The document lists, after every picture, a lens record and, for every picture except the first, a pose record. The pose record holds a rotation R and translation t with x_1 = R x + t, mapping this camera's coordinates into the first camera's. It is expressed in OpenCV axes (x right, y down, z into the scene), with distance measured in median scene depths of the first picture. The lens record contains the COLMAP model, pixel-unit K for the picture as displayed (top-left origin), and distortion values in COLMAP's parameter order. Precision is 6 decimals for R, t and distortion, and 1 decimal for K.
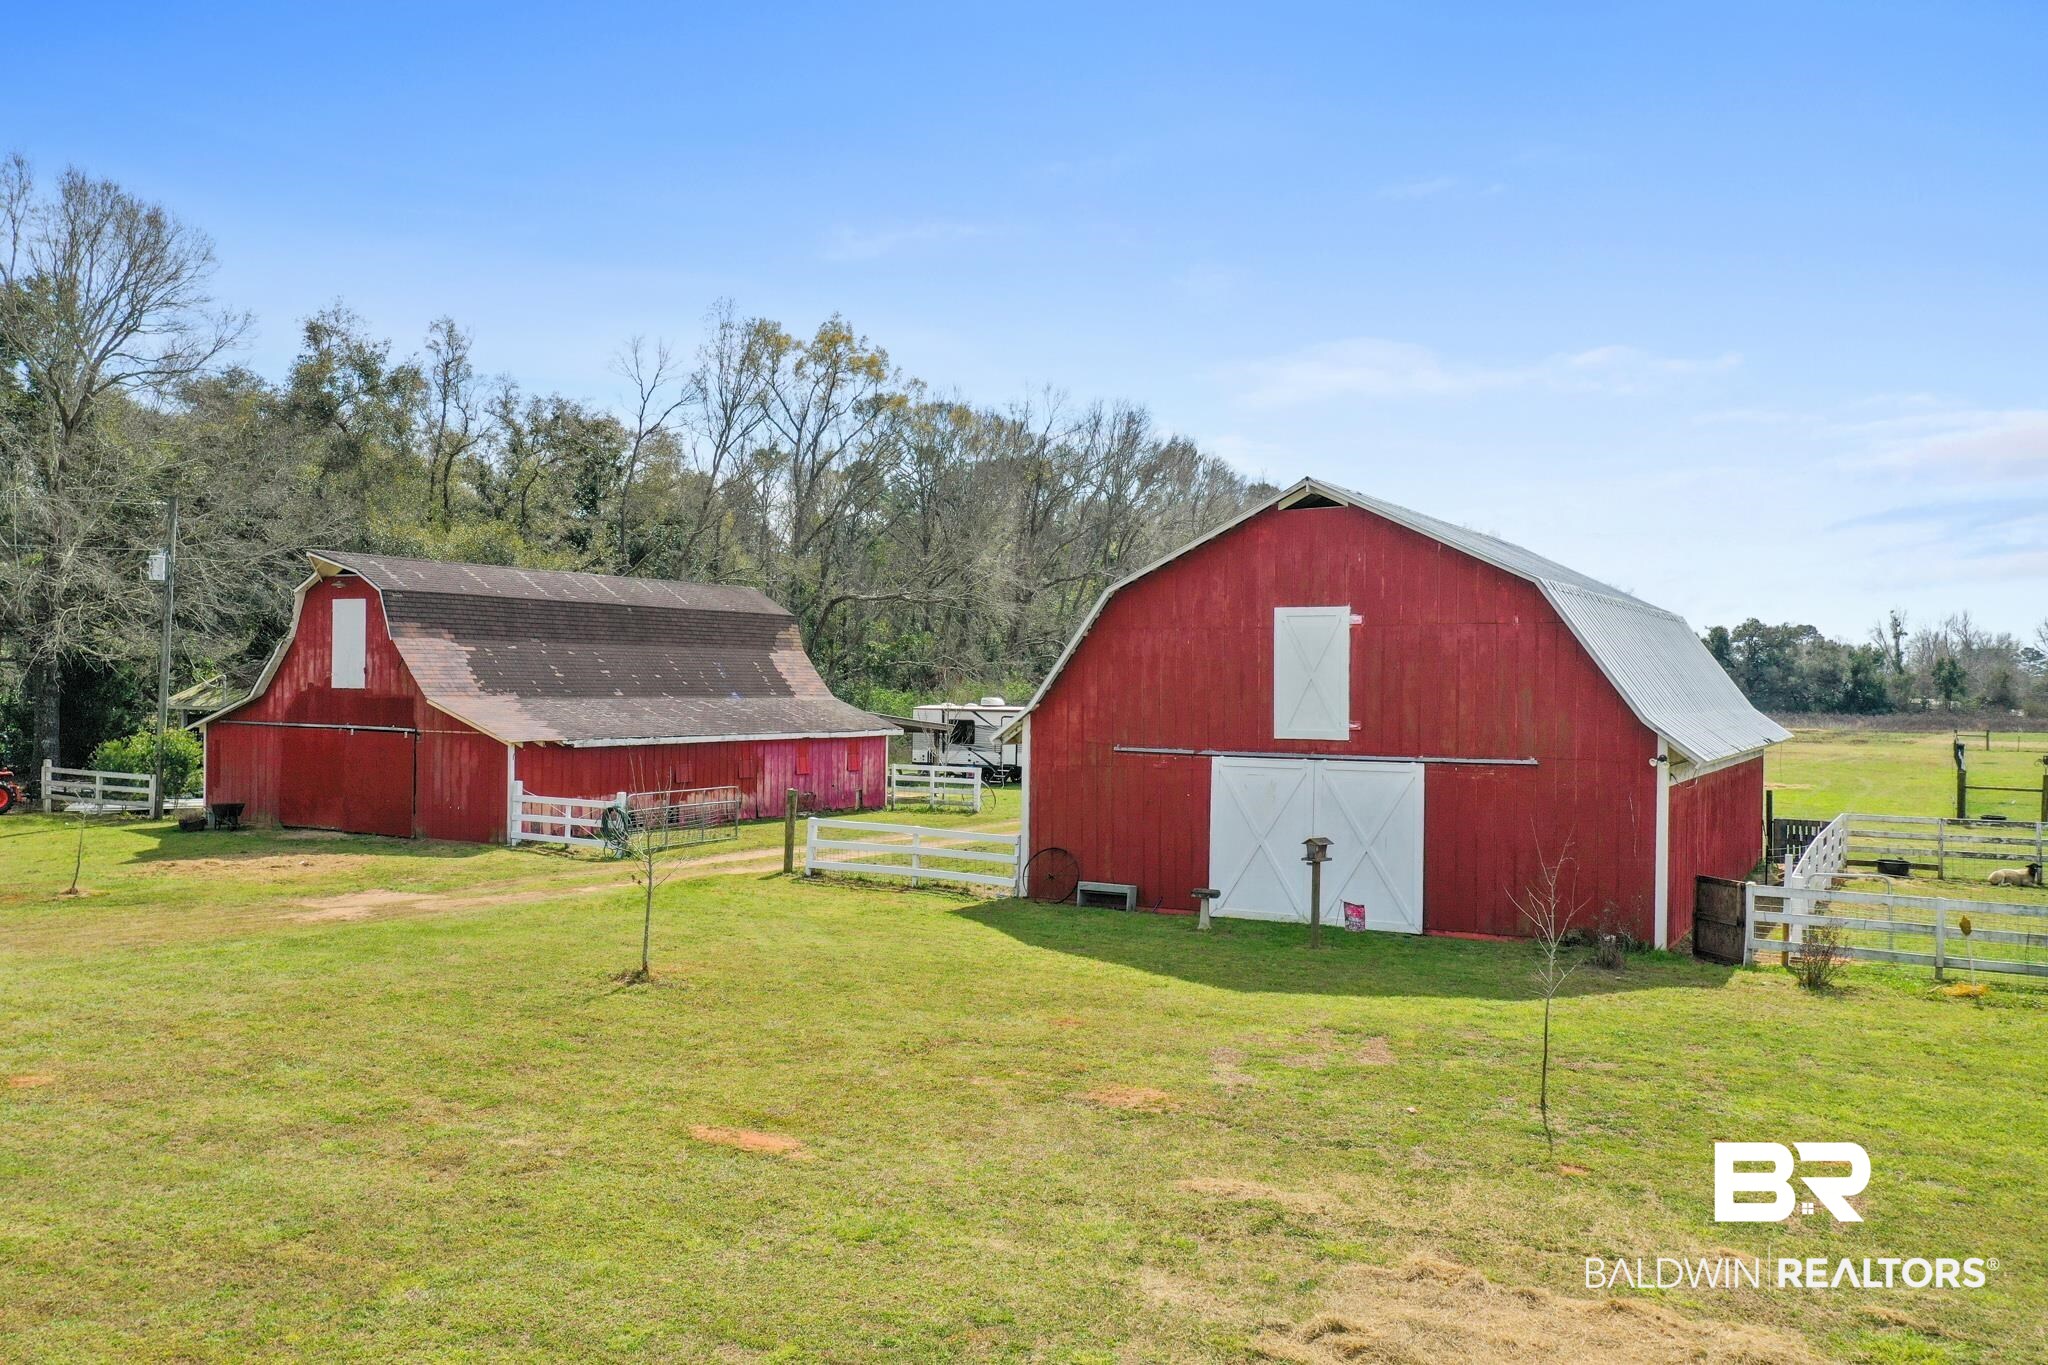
lens RADIAL K [[1613.2, 0, 1024.0], [0, 1613.2, 682.5], [0, 0, 1]] dist [-0.000732, -0.004481]
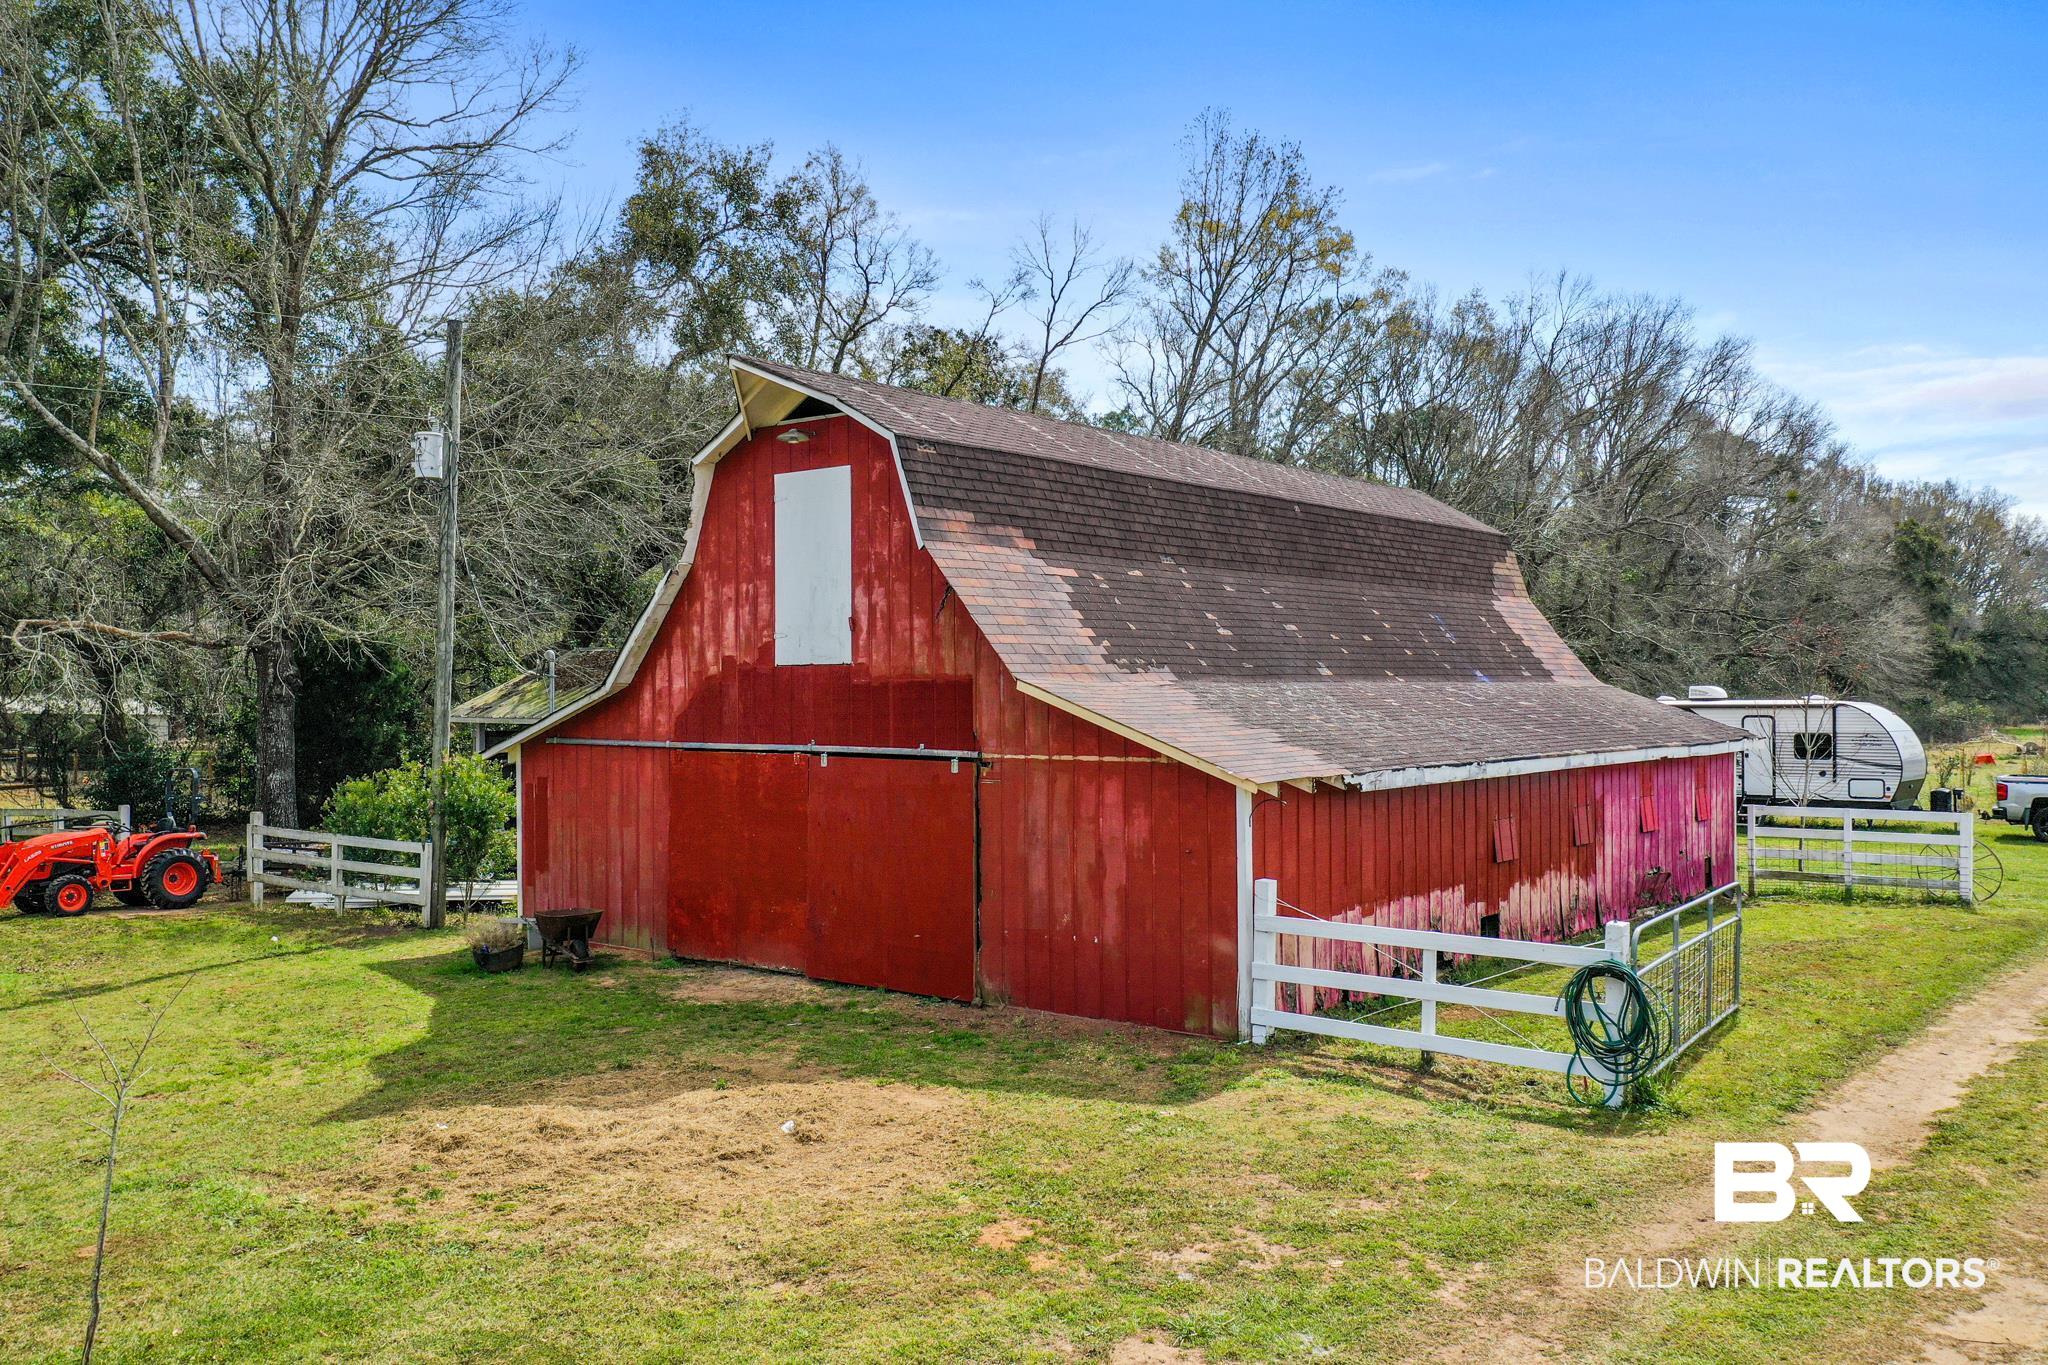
lens RADIAL K [[1650.3, 0, 1024.0], [0, 1650.3, 682.5], [0, 0, 1]] dist [-0.004140, -0.004011]
pose [[0.986797, -0.018661, -0.160886, -0.305859], [0.017651, 0.999814, -0.007709, 0.014398], [0.161000, 0.004767, 0.986943, 0.587792]]
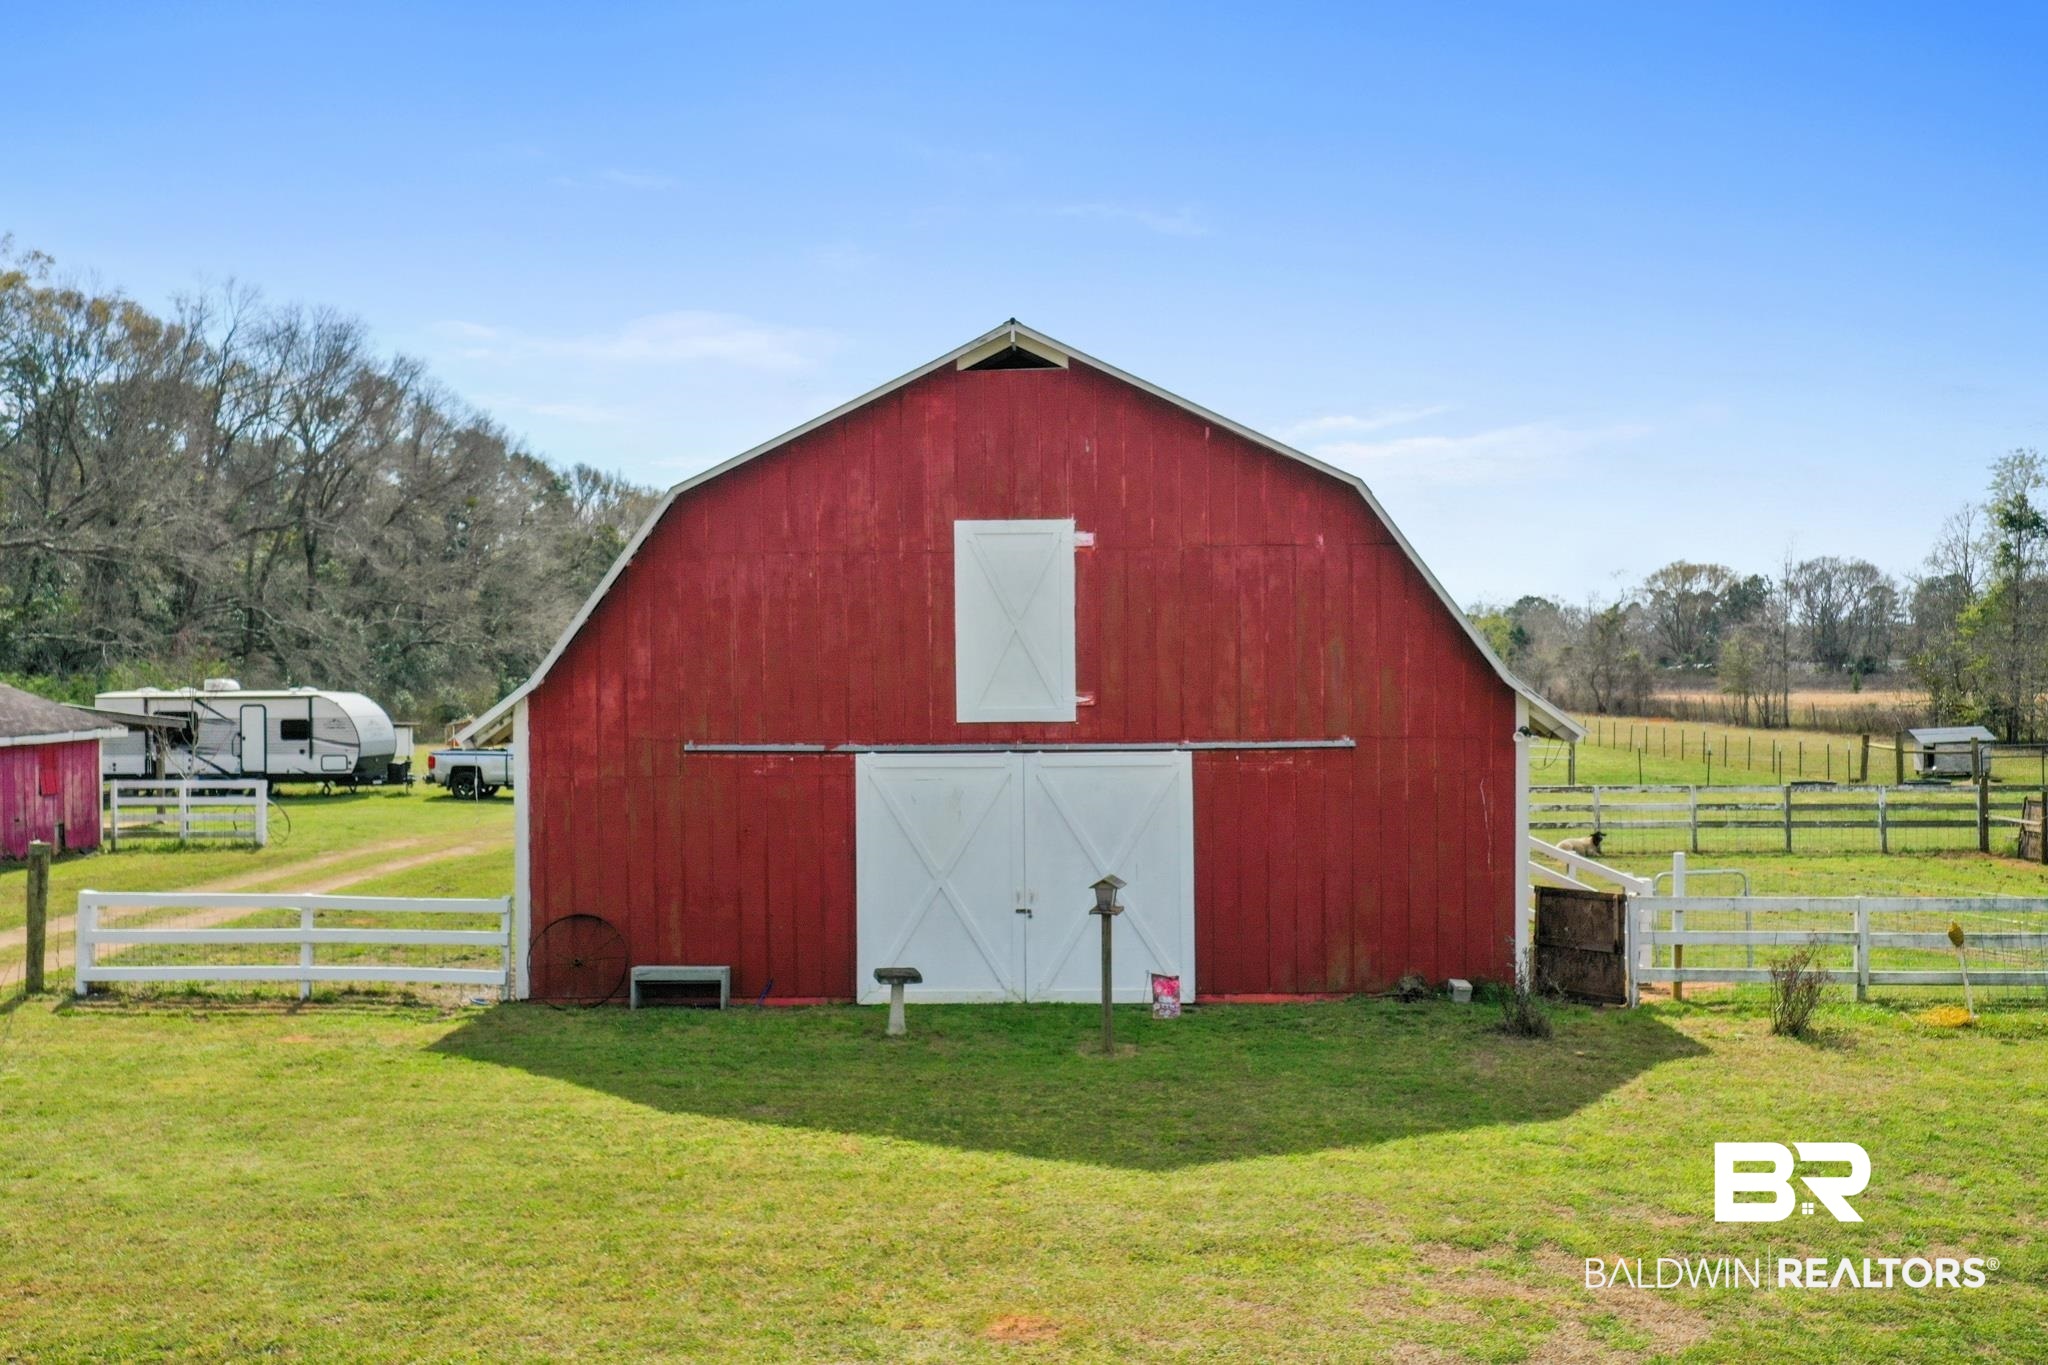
lens RADIAL K [[1679.8, 0, 1024.0], [0, 1679.8, 682.5], [0, 0, 1]] dist [-0.000226, 0.000081]
pose [[0.878958, -0.021962, 0.476394, -0.107645], [0.015572, 0.999728, 0.017357, 0.005569], [-0.476645, -0.007837, 0.879061, 0.295251]]
